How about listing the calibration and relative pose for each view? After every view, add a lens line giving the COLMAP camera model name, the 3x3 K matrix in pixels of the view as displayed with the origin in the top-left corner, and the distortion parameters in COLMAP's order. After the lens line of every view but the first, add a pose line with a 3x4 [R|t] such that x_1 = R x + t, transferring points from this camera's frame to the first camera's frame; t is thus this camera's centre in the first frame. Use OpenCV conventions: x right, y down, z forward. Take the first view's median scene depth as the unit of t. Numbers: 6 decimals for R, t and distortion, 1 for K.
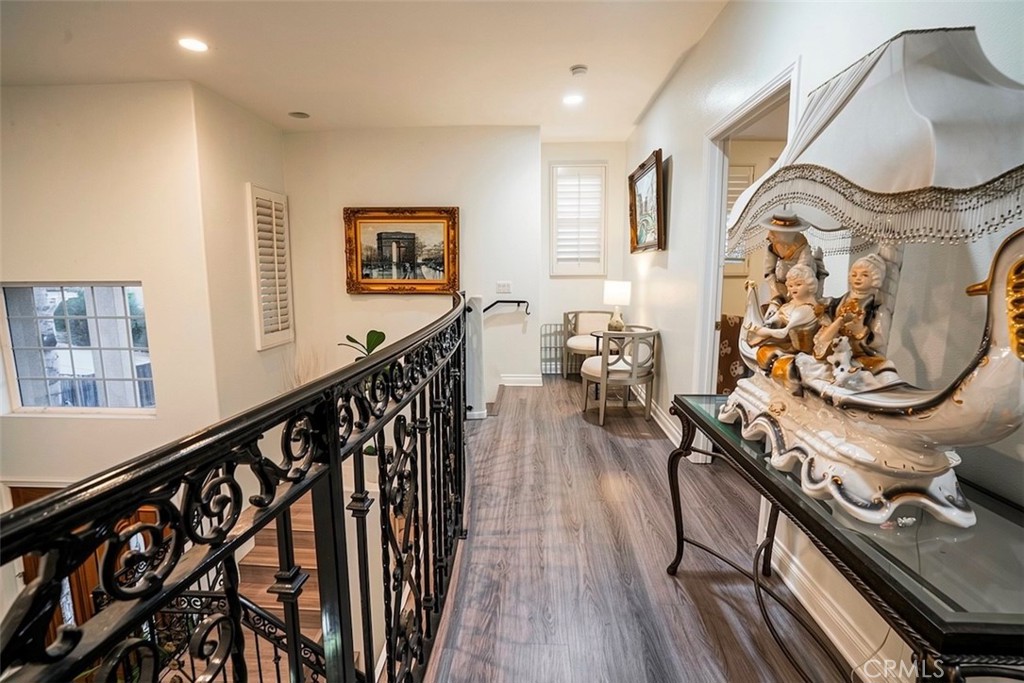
lens RADIAL K [[480.0, 0, 514.8], [0, 480.0, 335.7], [0, 0, 1]] dist [-0.062381, 0.024218]
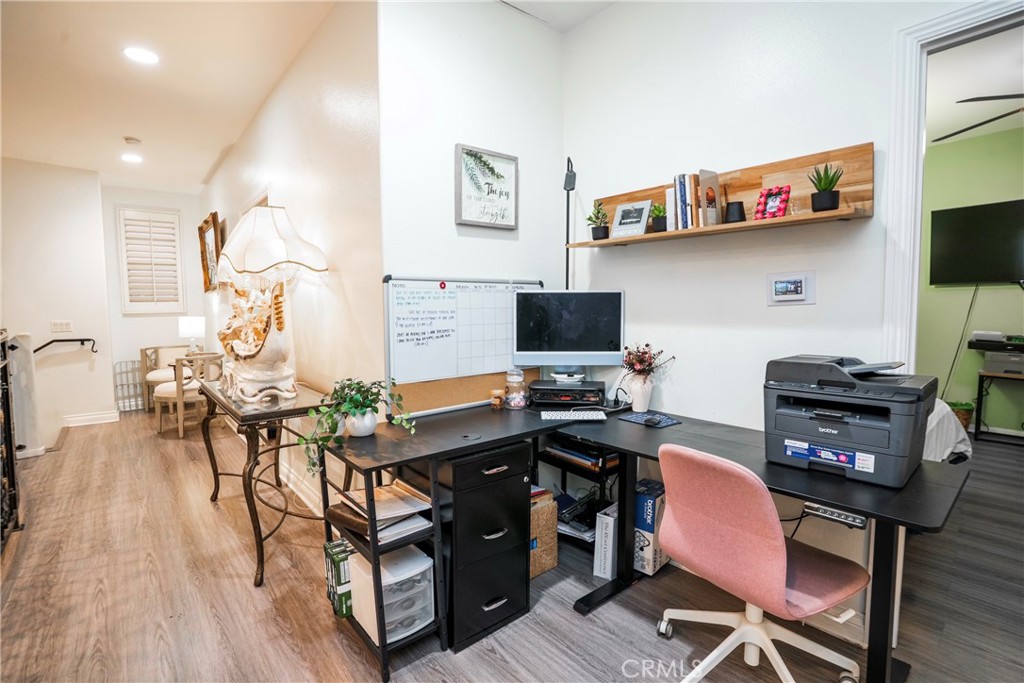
lens RADIAL K [[480.0, 0, 514.8], [0, 480.0, 335.7], [0, 0, 1]] dist [-0.062381, 0.024218]
pose [[0.736612, -0.050733, 0.674410, 0.028717], [0.104366, 0.993765, -0.039235, 0.066955], [-0.668215, 0.099287, 0.737313, -0.408159]]
